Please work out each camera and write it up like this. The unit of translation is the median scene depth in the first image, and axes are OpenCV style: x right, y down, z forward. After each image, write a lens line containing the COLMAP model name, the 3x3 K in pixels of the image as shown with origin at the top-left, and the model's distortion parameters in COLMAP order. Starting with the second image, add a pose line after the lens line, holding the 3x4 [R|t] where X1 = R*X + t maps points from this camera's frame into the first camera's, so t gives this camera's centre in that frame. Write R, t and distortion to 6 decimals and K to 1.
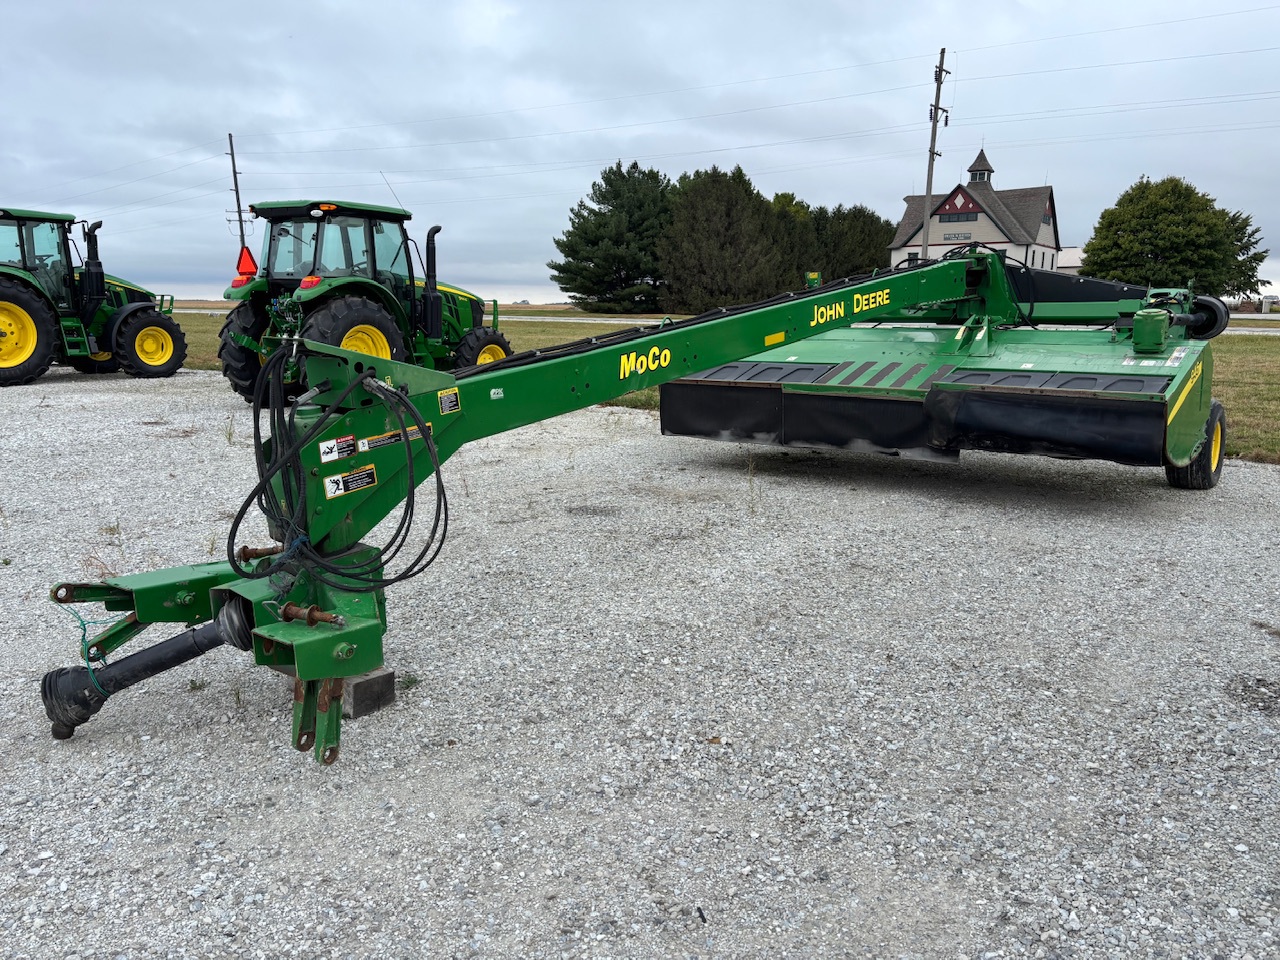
lens RADIAL K [[966.8, 0, 640.0], [0, 966.8, 480.0], [0, 0, 1]] dist [0.048305, -0.056336]
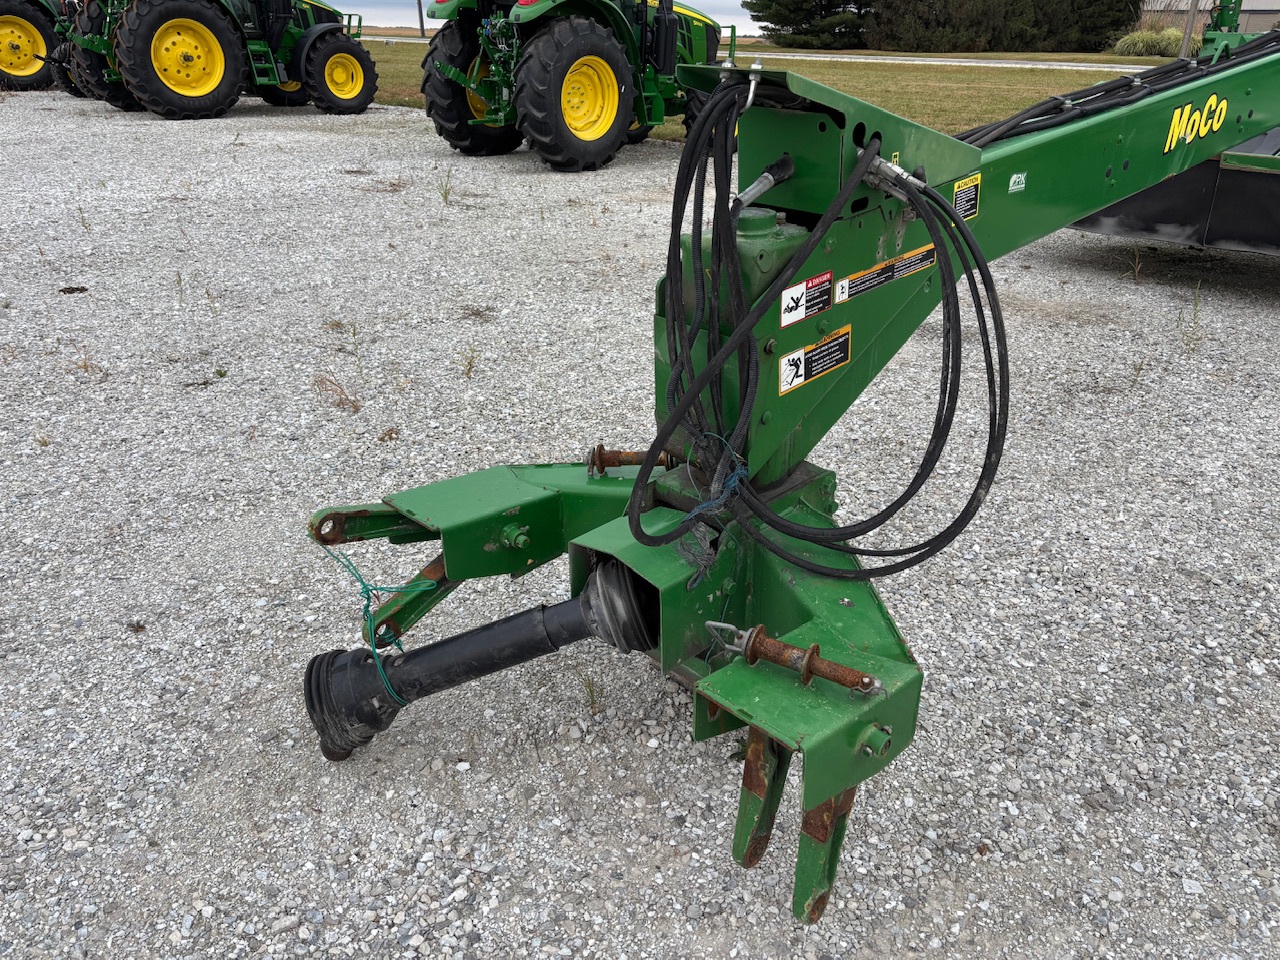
lens RADIAL K [[973.3, 0, 640.0], [0, 973.3, 480.0], [0, 0, 1]] dist [0.025574, -0.004575]
pose [[0.984936, 0.085462, -0.150324, -0.107481], [-0.046330, 0.967972, 0.246747, -0.021873], [0.166597, -0.236066, 0.957350, 0.159245]]
